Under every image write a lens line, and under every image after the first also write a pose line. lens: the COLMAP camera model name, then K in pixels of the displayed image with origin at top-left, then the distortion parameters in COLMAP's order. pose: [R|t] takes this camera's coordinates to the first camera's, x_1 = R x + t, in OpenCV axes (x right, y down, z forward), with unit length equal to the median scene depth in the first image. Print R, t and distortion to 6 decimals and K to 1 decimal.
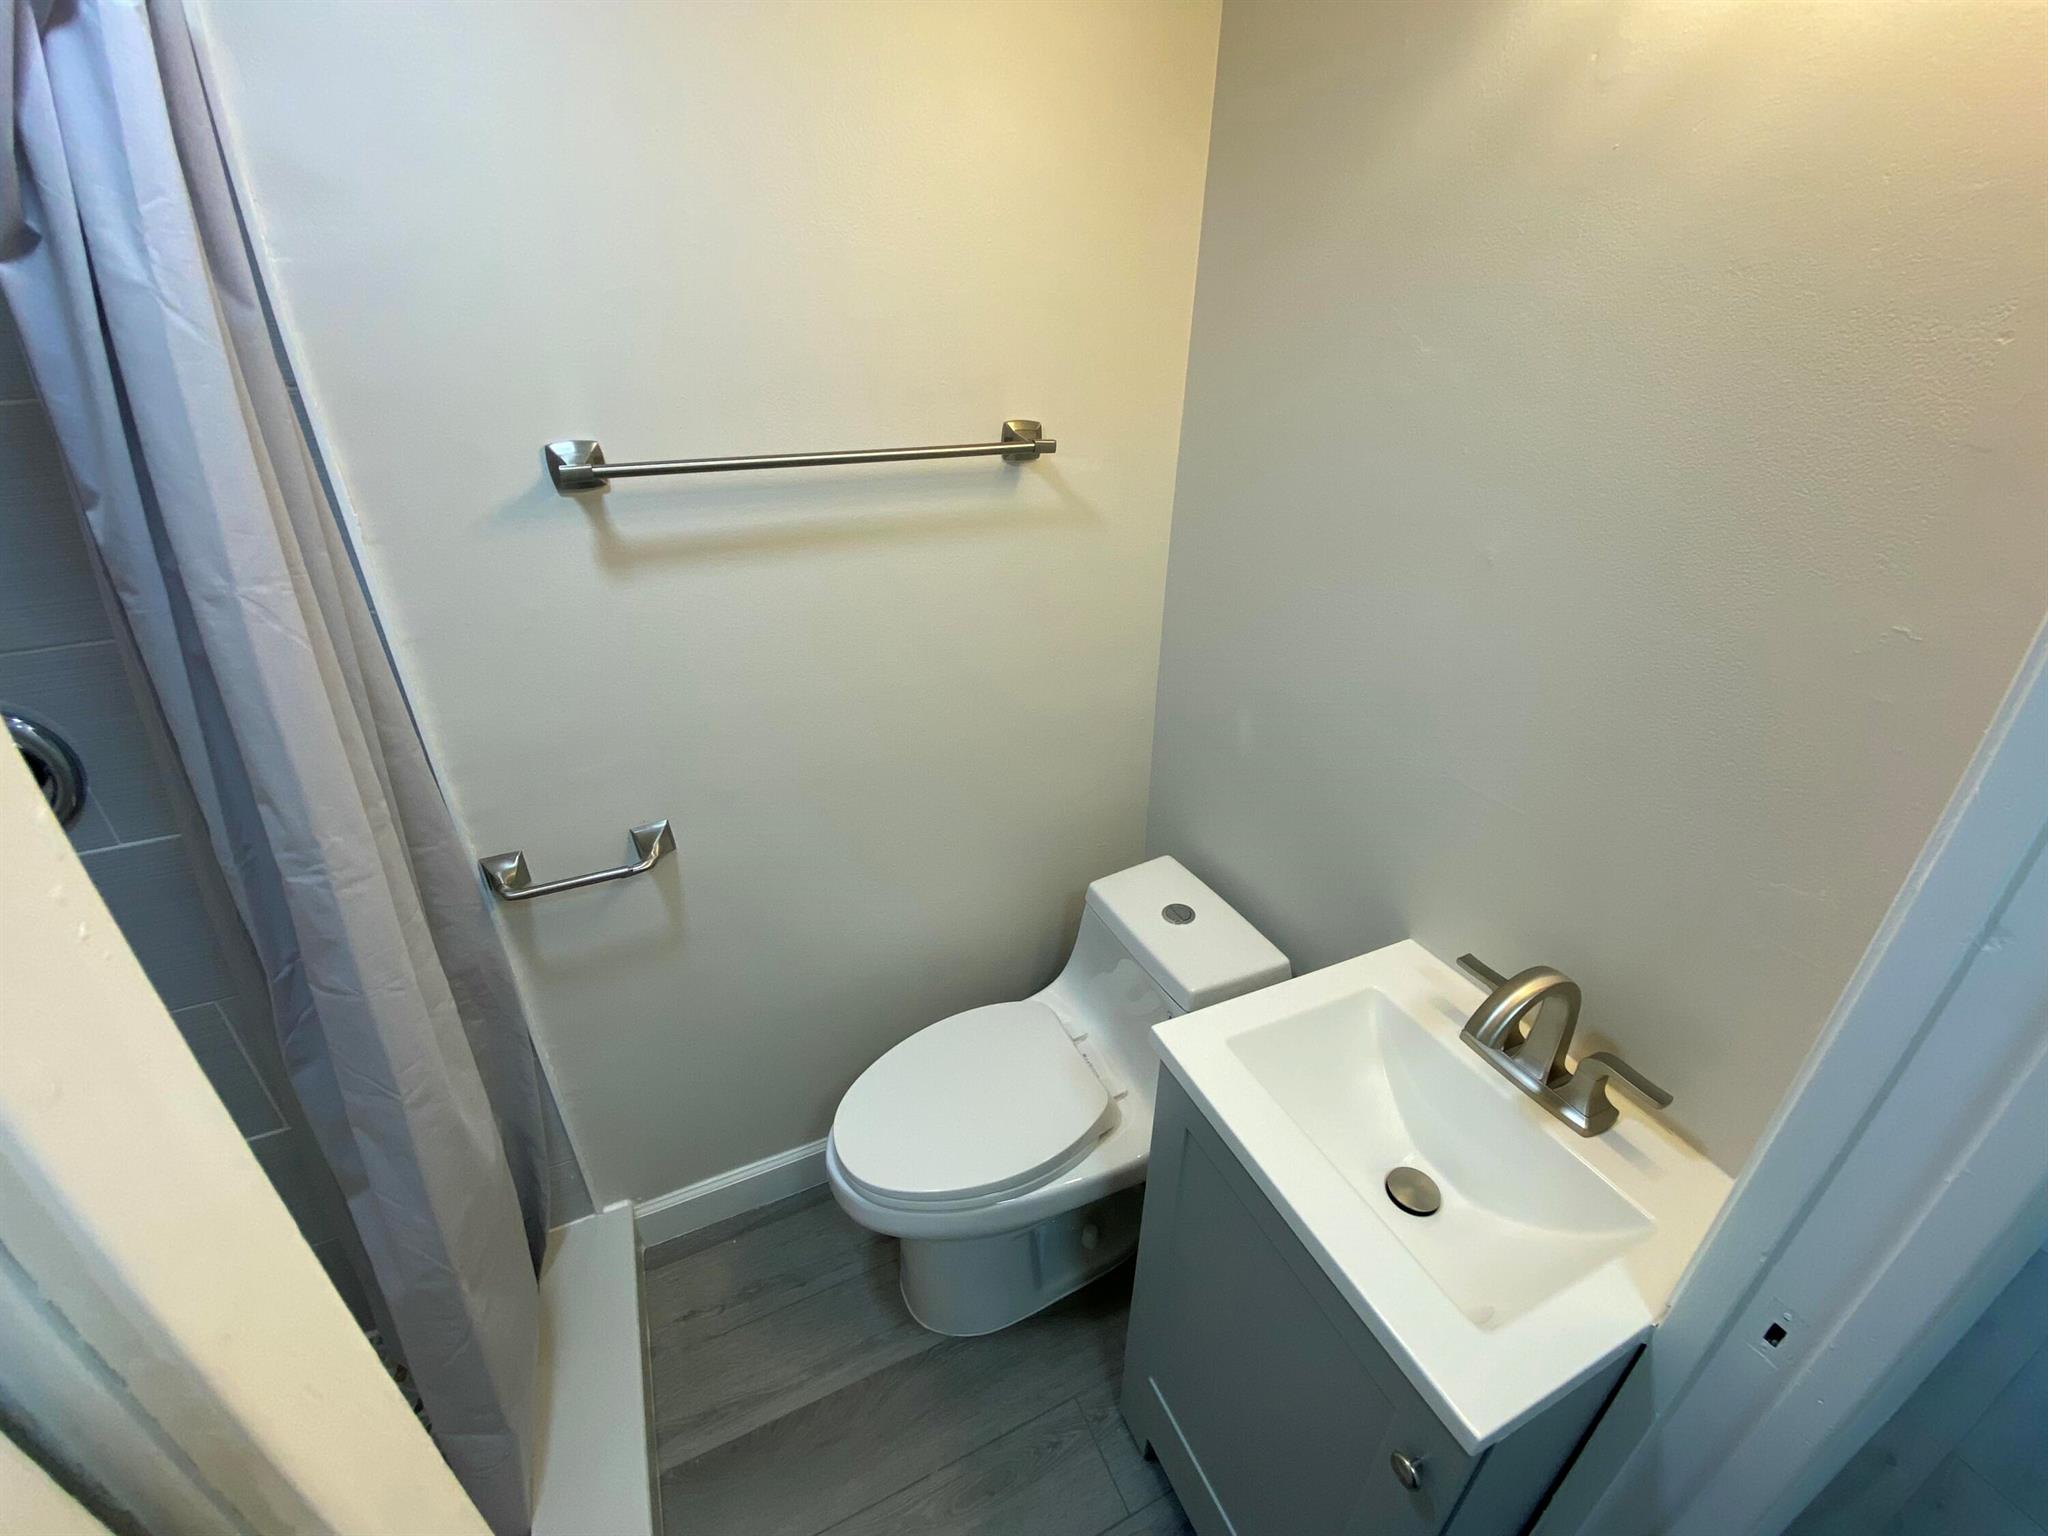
lens RADIAL K [[833.5, 0, 1024.2], [0, 833.5, 770.6], [0, 0, 1]] dist [0.013007, -0.014894]
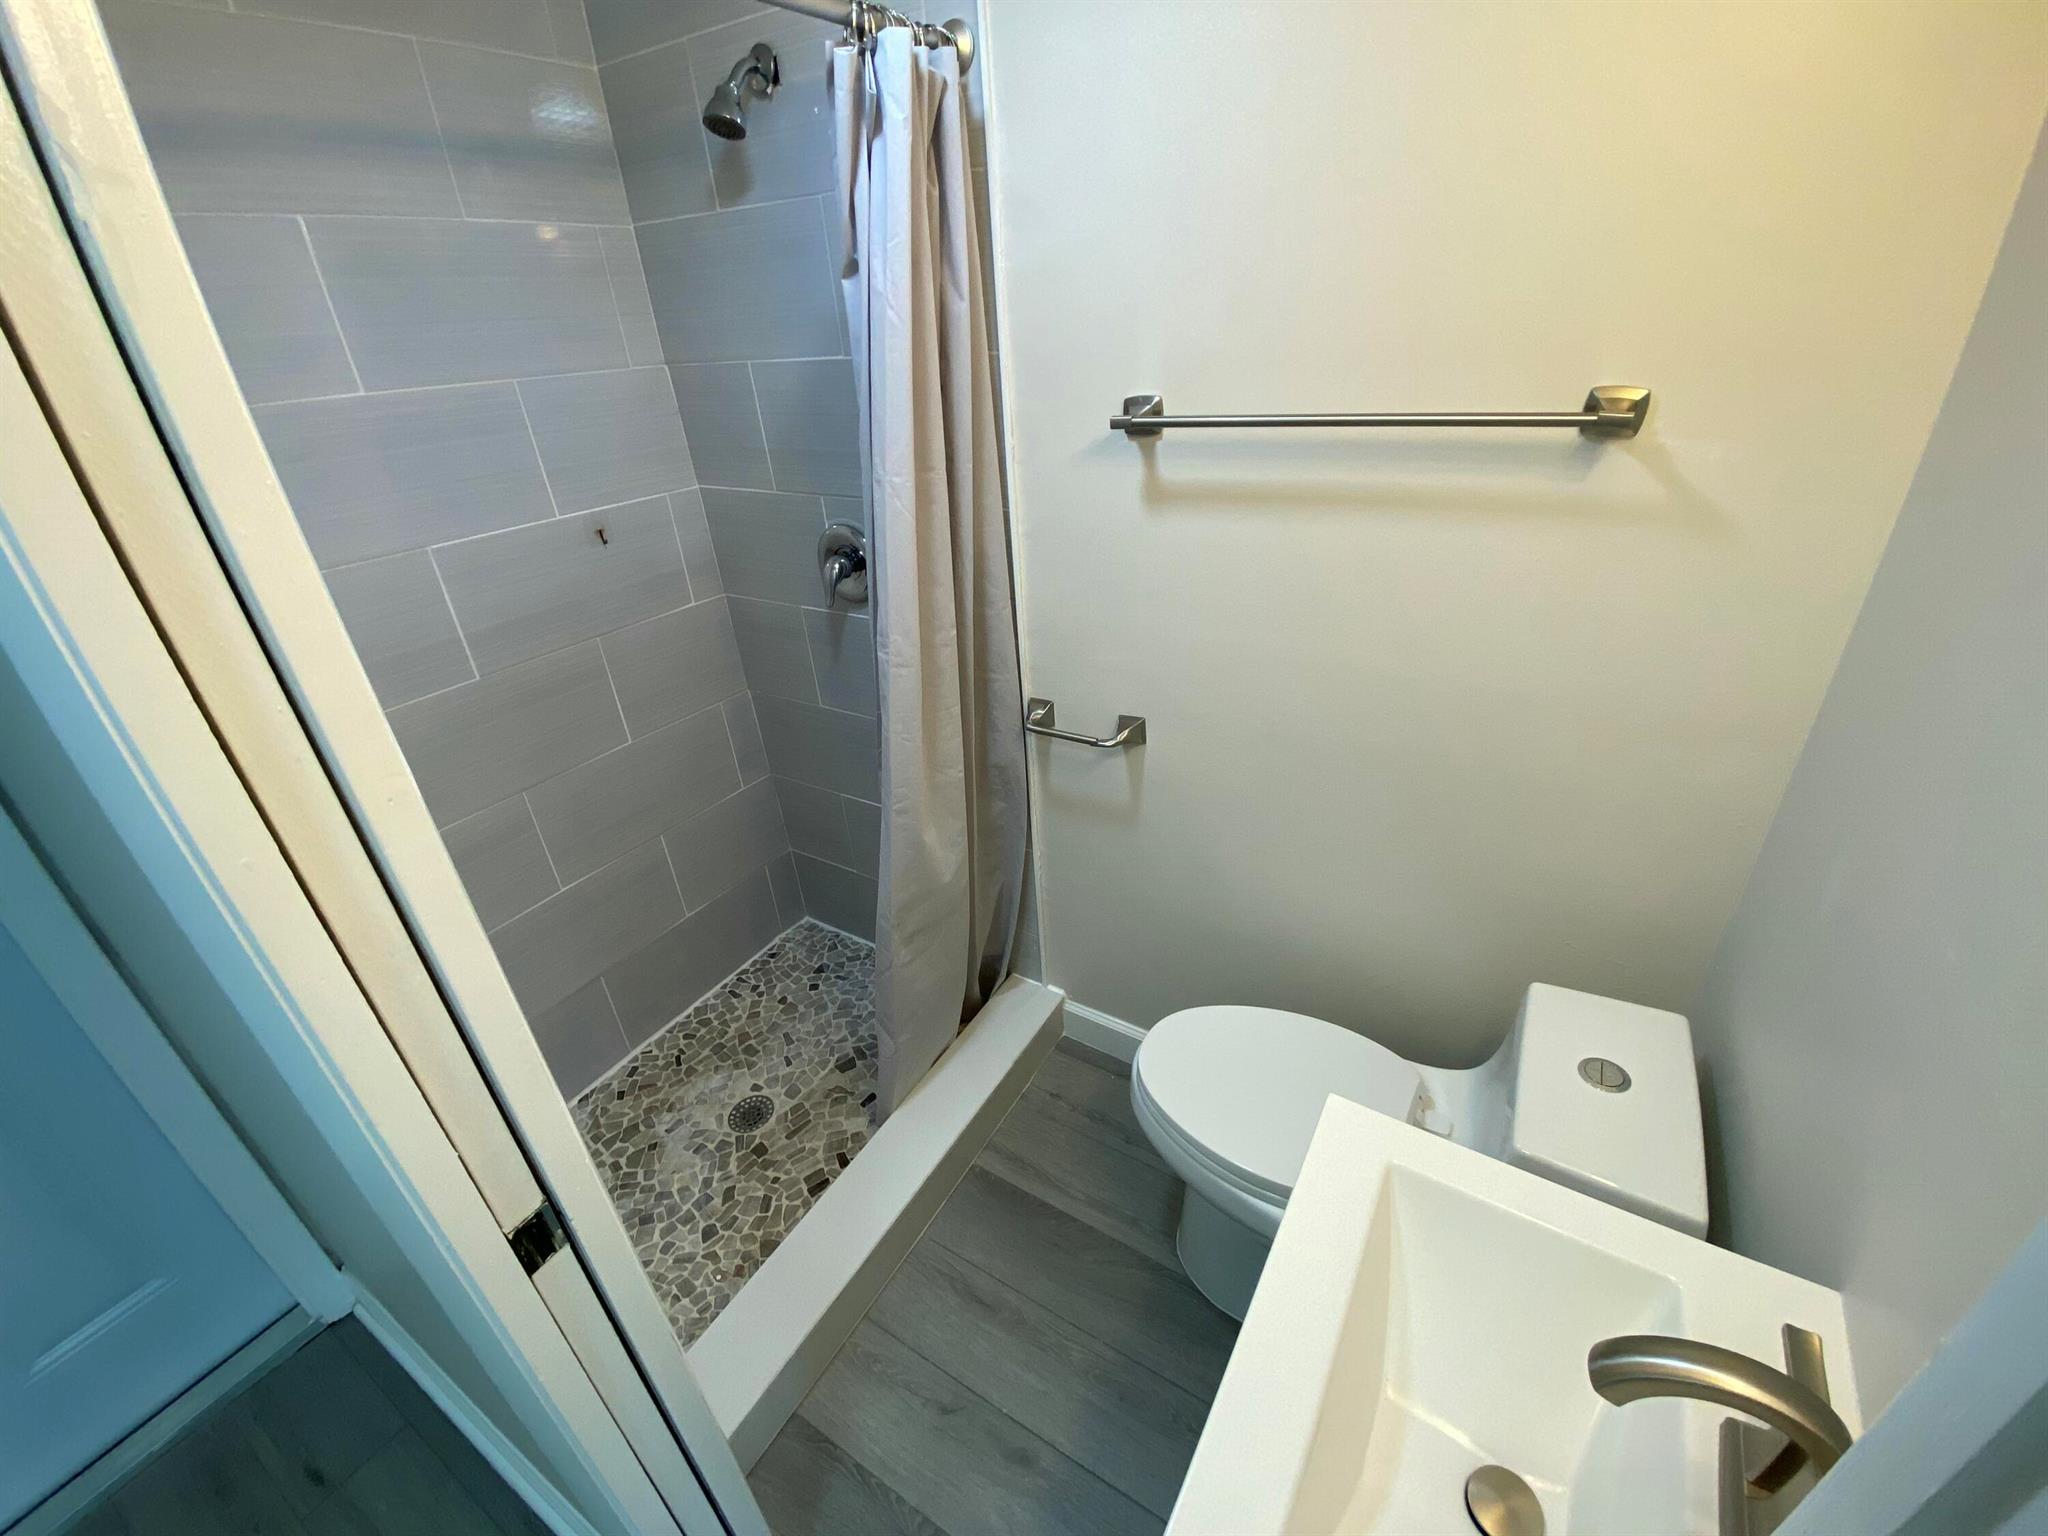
lens RADIAL K [[833.5, 0, 1016.5], [0, 833.5, 766.8], [0, 0, 1]] dist [0.013007, -0.014894]
pose [[0.538979, 0.368482, -0.757445, 0.406633], [-0.328689, 0.919954, 0.213652, -0.070422], [0.775542, 0.133810, 0.616952, 0.123671]]
